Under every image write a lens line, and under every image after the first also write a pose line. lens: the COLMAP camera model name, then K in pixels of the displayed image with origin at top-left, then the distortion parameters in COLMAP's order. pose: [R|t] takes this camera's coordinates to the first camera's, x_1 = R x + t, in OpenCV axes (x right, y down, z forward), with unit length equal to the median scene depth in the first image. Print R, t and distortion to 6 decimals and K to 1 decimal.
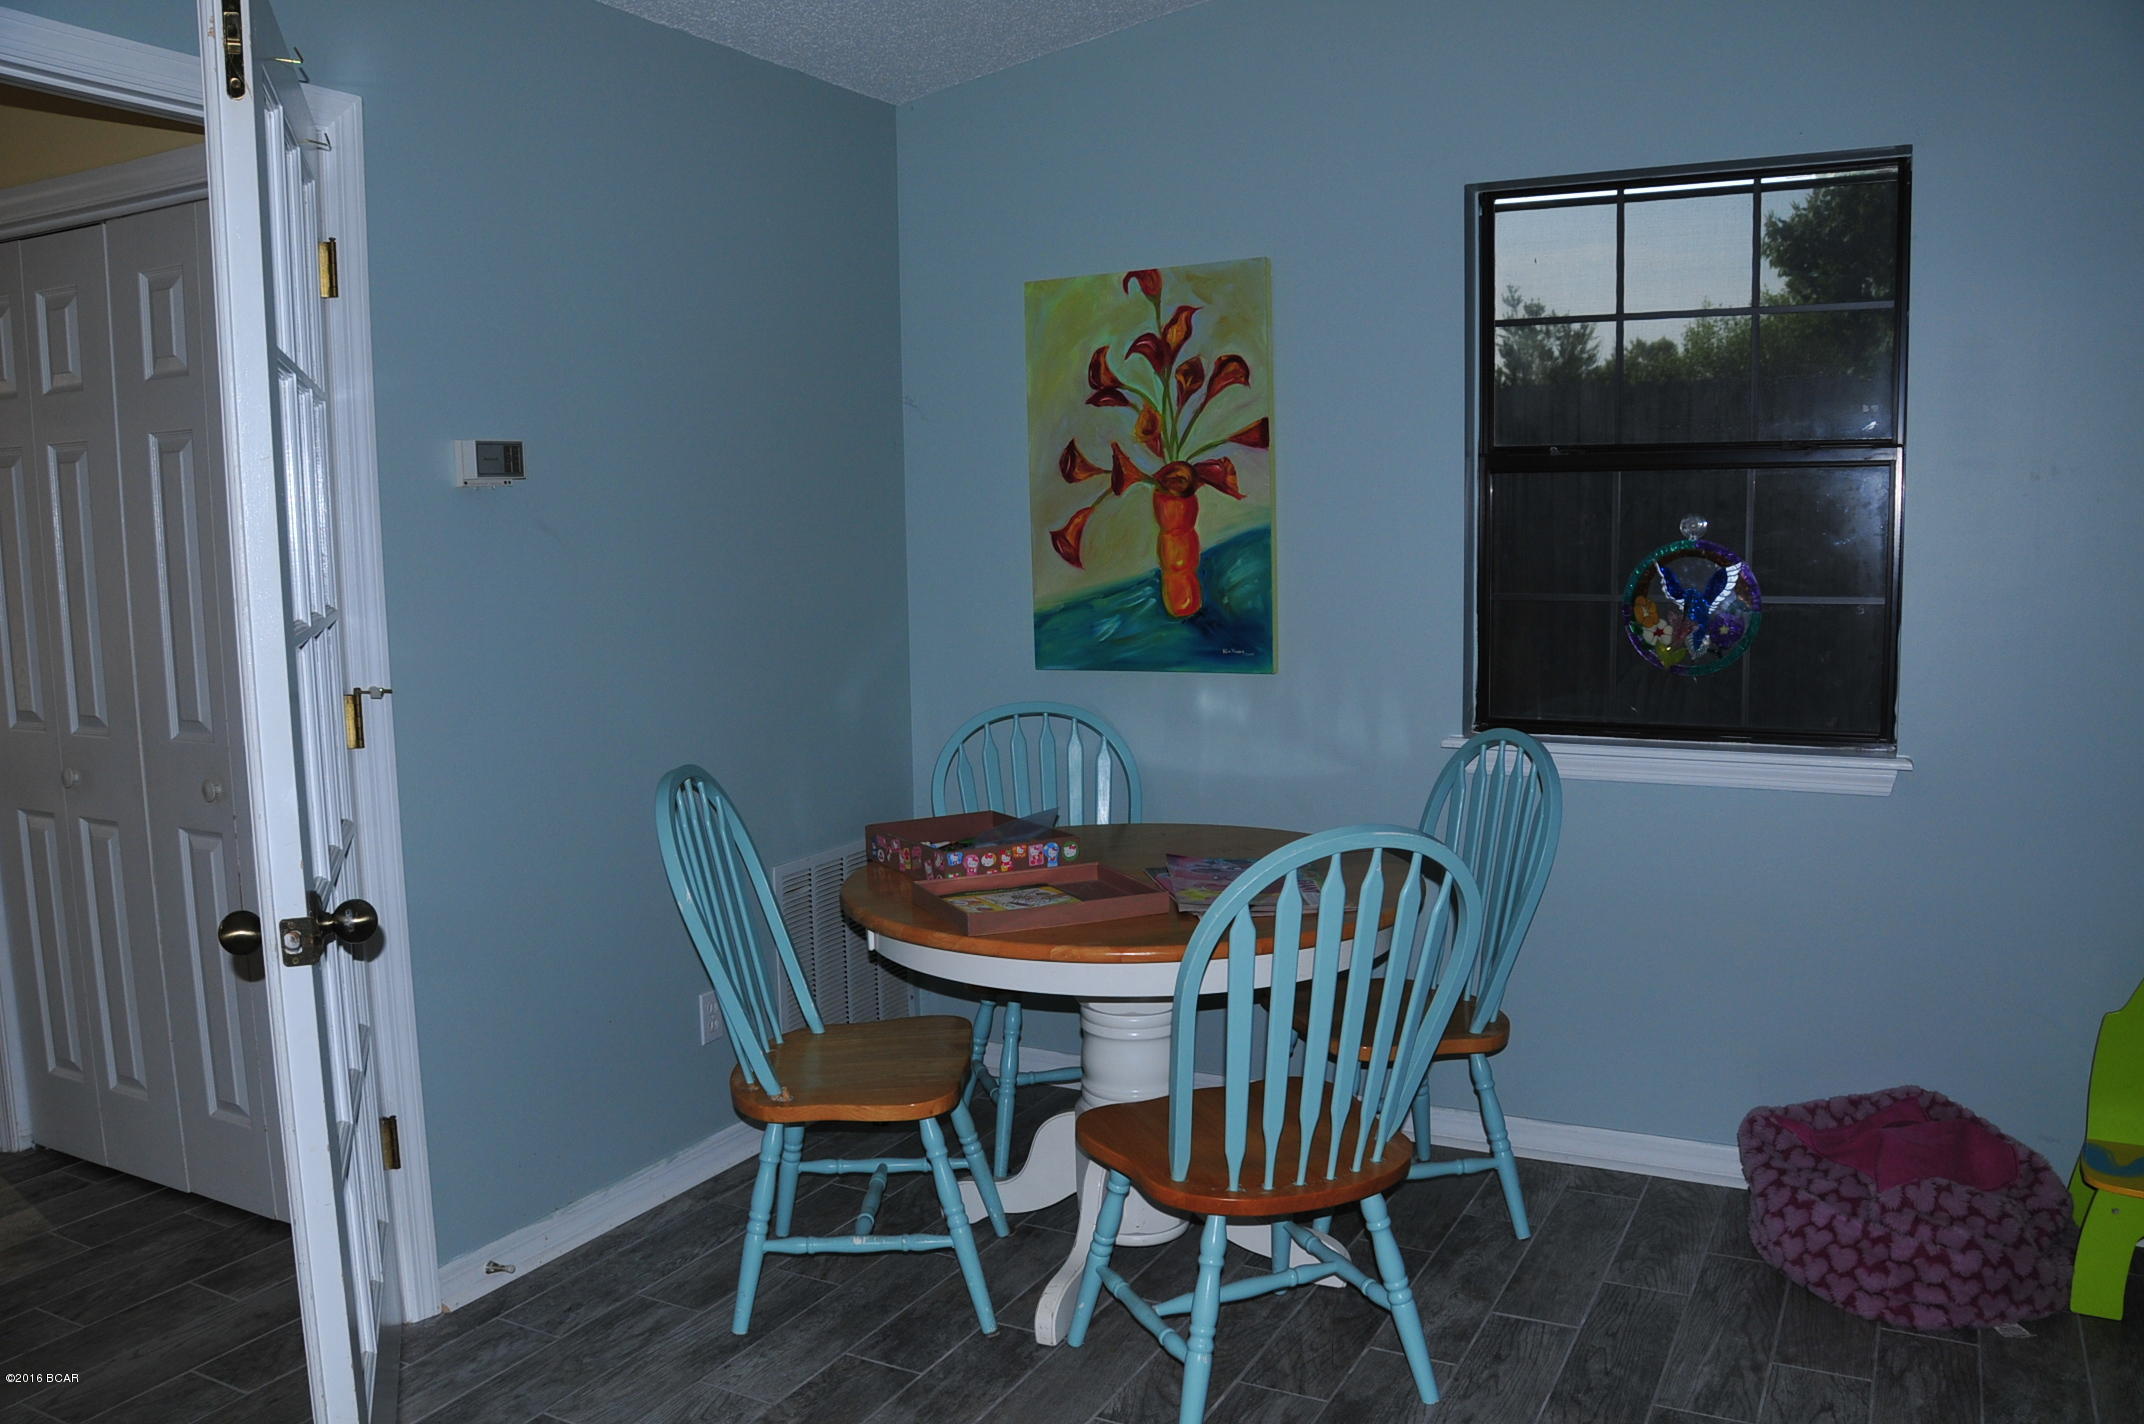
lens RADIAL K [[1682.9, 0, 1056.3], [0, 1682.9, 749.0], [0, 0, 1]] dist [-0.164318, 0.122848]
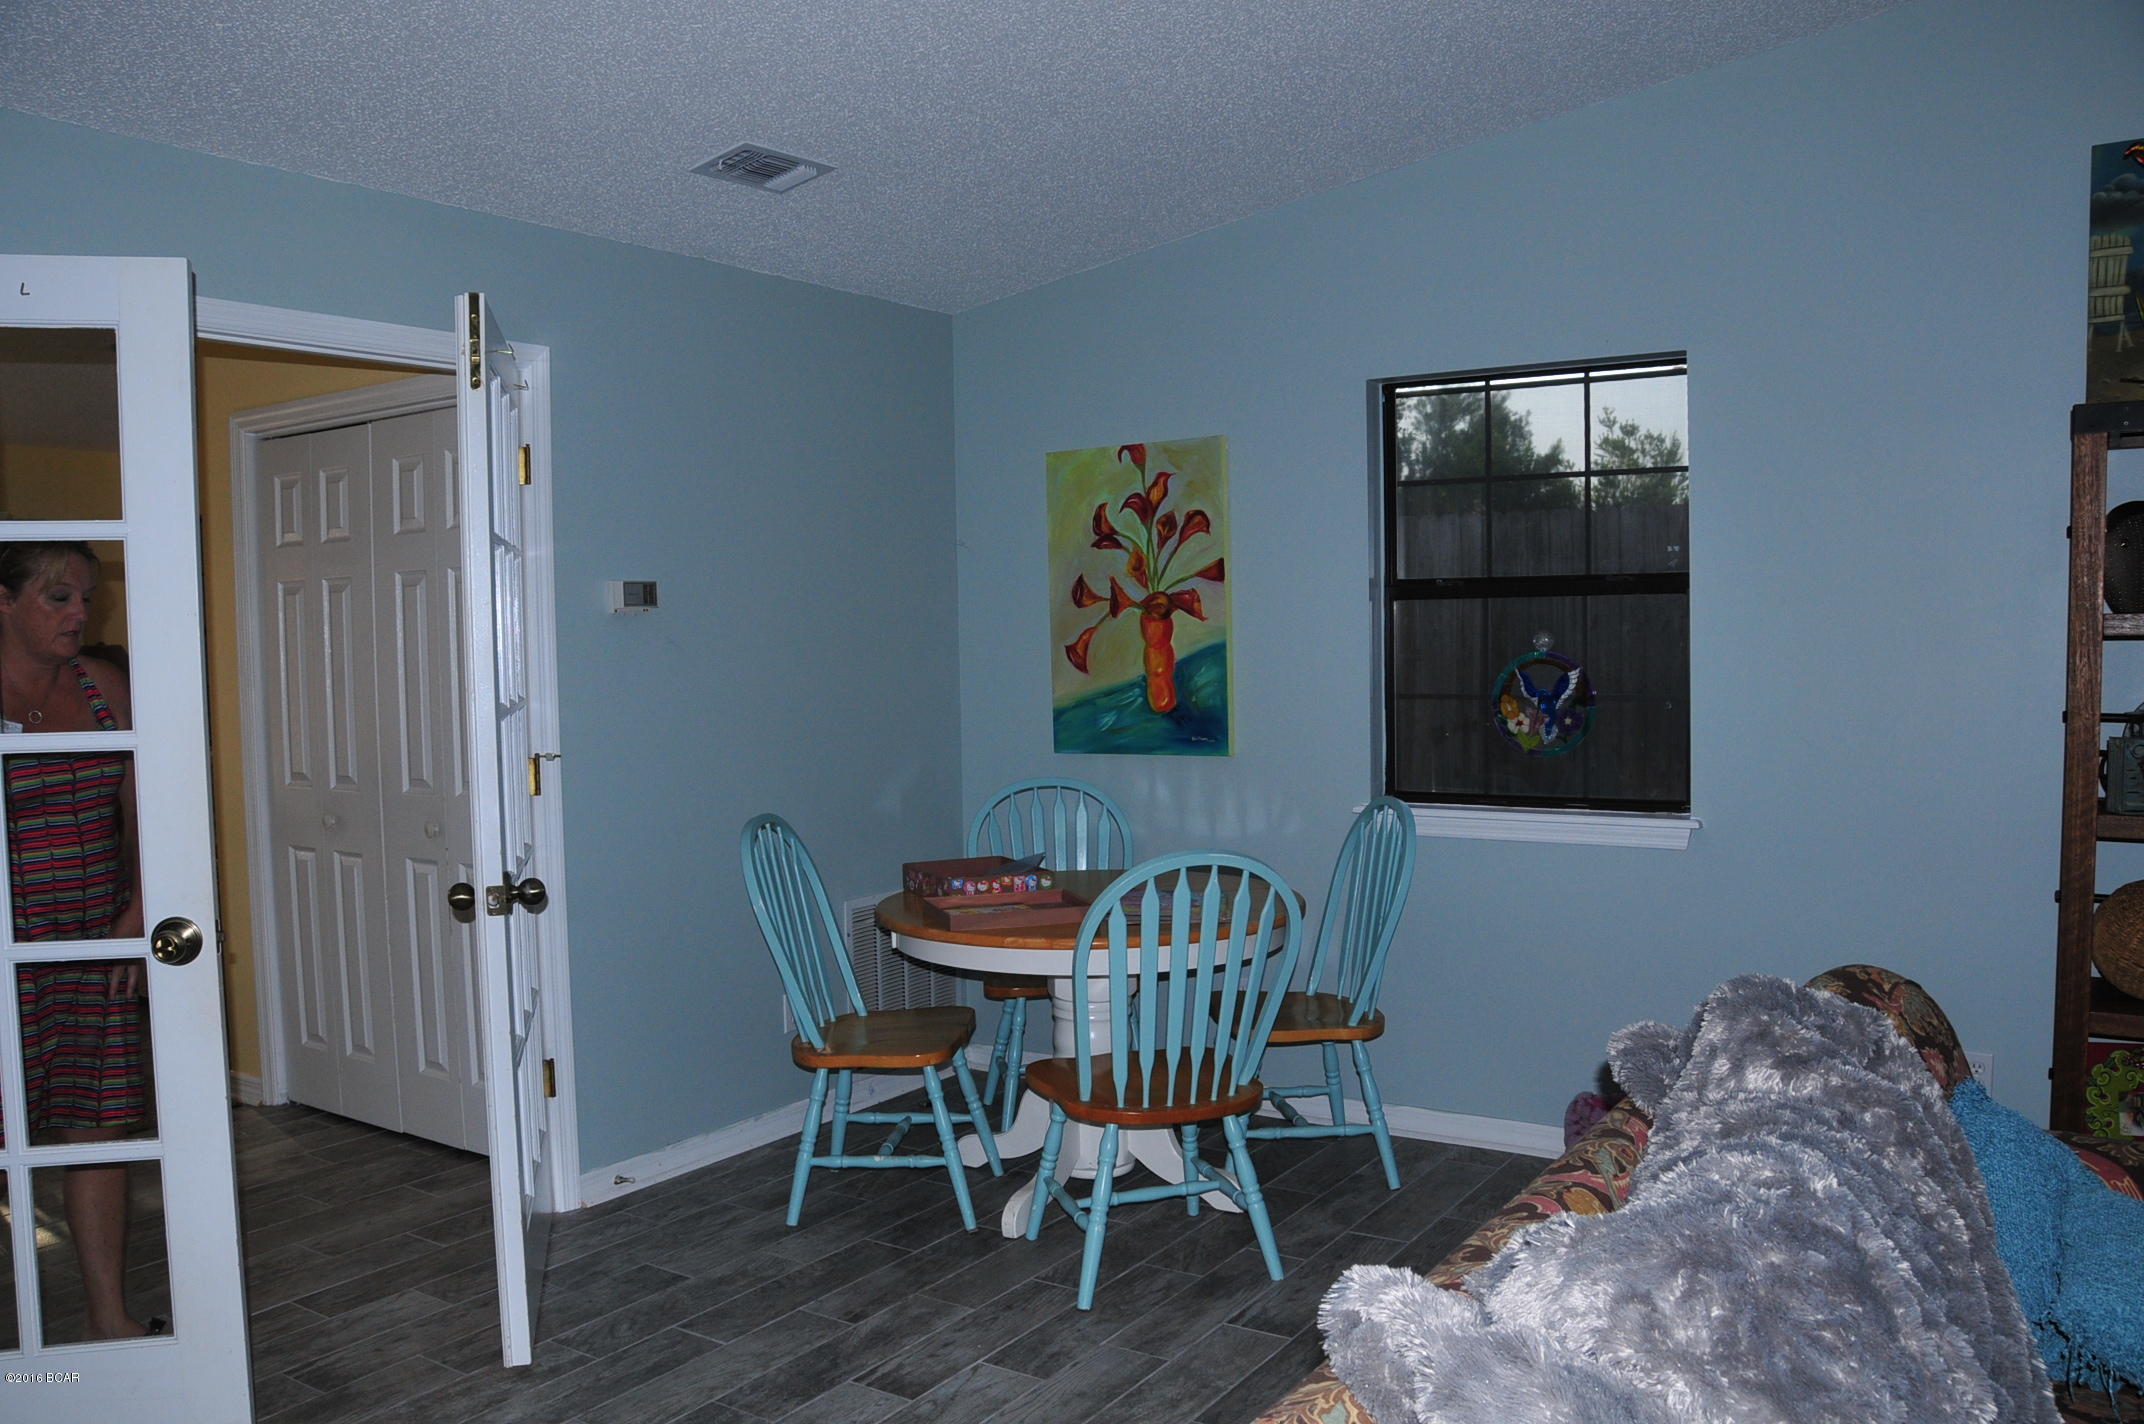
lens RADIAL K [[1682.9, 0, 1056.3], [0, 1682.9, 749.0], [0, 0, 1]] dist [-0.164318, 0.122848]
pose [[0.995134, 0.007223, -0.098261, 0.149561], [-0.013380, 0.997978, -0.062140, 0.038106], [0.097614, 0.063152, 0.993219, -0.352864]]
